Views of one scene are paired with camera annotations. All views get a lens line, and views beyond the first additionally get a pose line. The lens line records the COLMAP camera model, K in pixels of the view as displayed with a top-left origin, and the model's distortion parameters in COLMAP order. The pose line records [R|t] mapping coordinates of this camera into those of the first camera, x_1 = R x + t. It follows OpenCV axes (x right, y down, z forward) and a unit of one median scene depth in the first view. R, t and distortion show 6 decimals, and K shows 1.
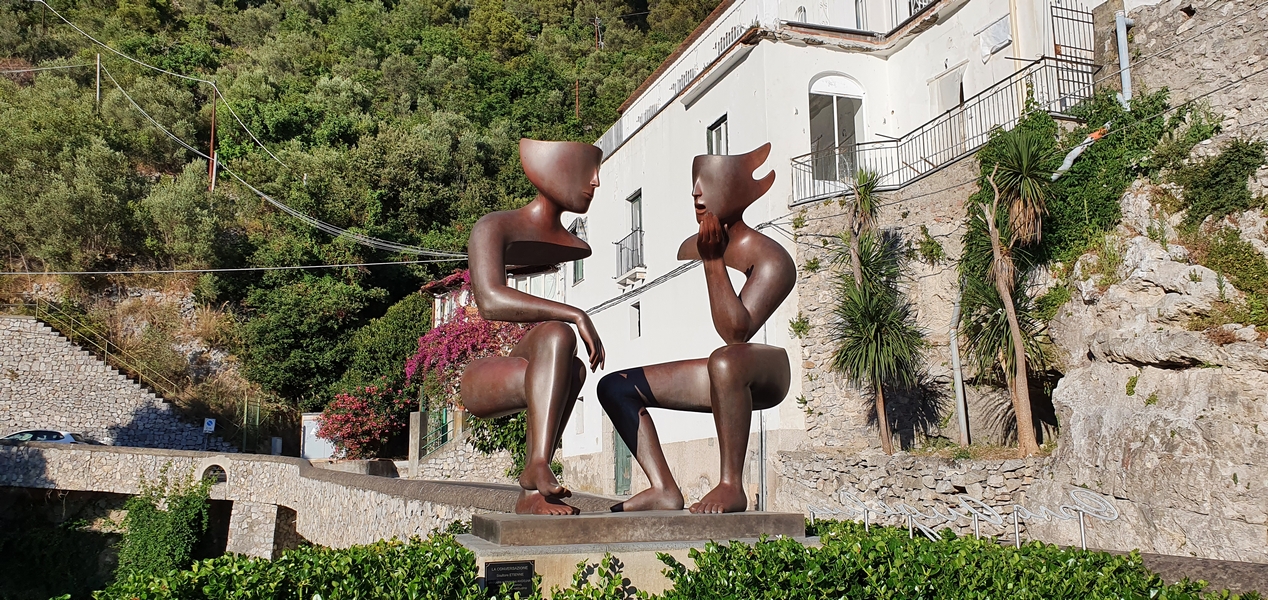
lens RADIAL K [[934.6, 0, 623.0], [0, 934.6, 317.3], [0, 0, 1]] dist [0.014139, 0.002071]
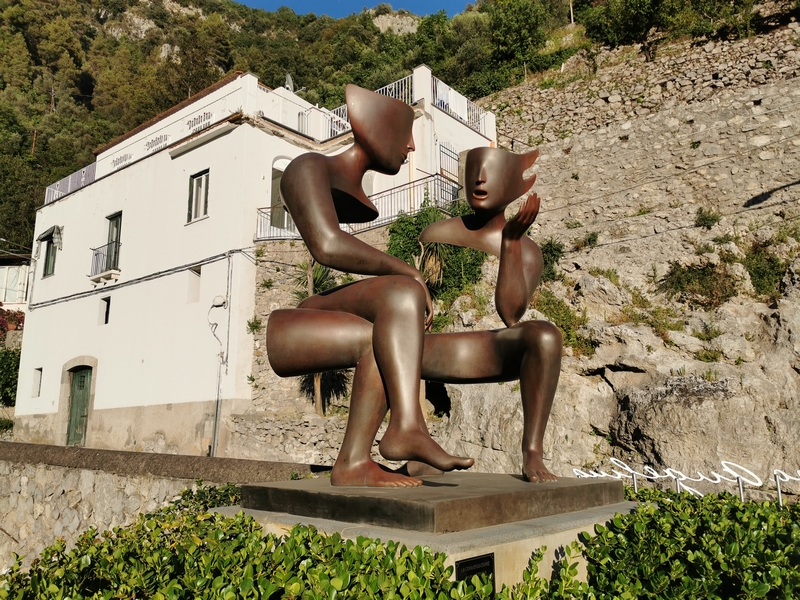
lens RADIAL K [[600.7, 0, 389.7], [0, 600.7, 294.9], [0, 0, 1]] dist [0.066177, -0.083953]
pose [[0.867232, 0.119072, 0.483457, -0.070367], [-0.093052, 0.992636, -0.077561, 0.013642], [-0.489133, 0.022277, 0.871925, 0.090447]]
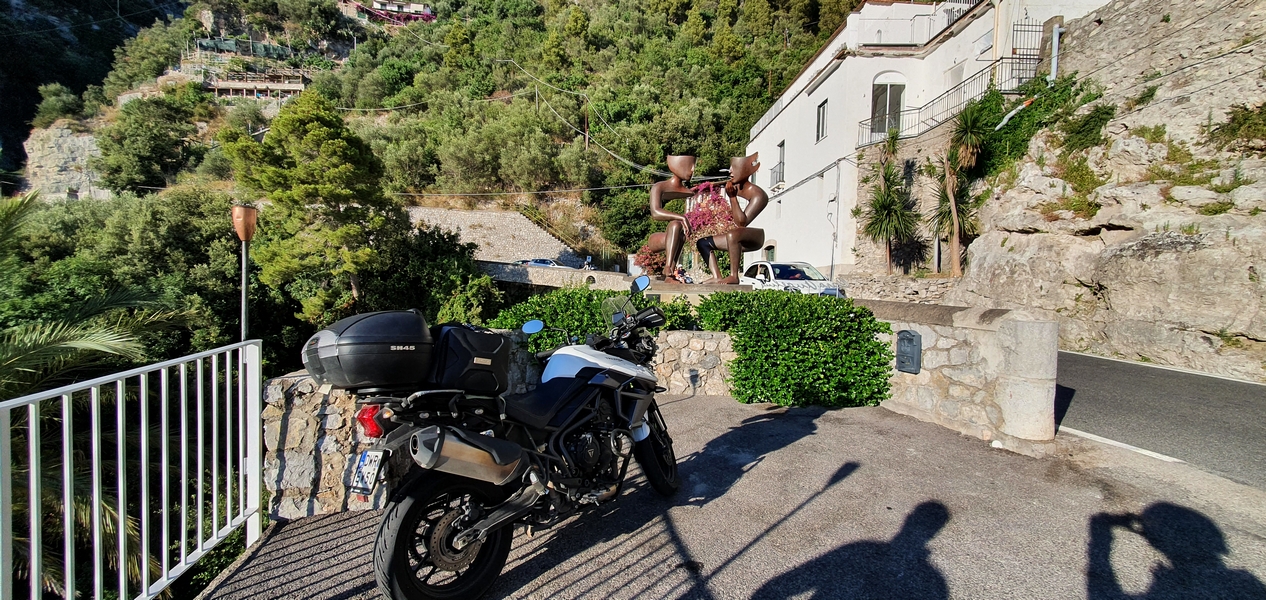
lens RADIAL K [[468.5, 0, 633.0], [0, 468.5, 300.0], [0, 0, 1]] dist [-0.001067, -0.000304]
pose [[0.947805, 0.040216, -0.316304, 0.055726], [0.022431, 0.981146, 0.191960, -0.007486], [0.318060, -0.189035, 0.929033, -0.096850]]
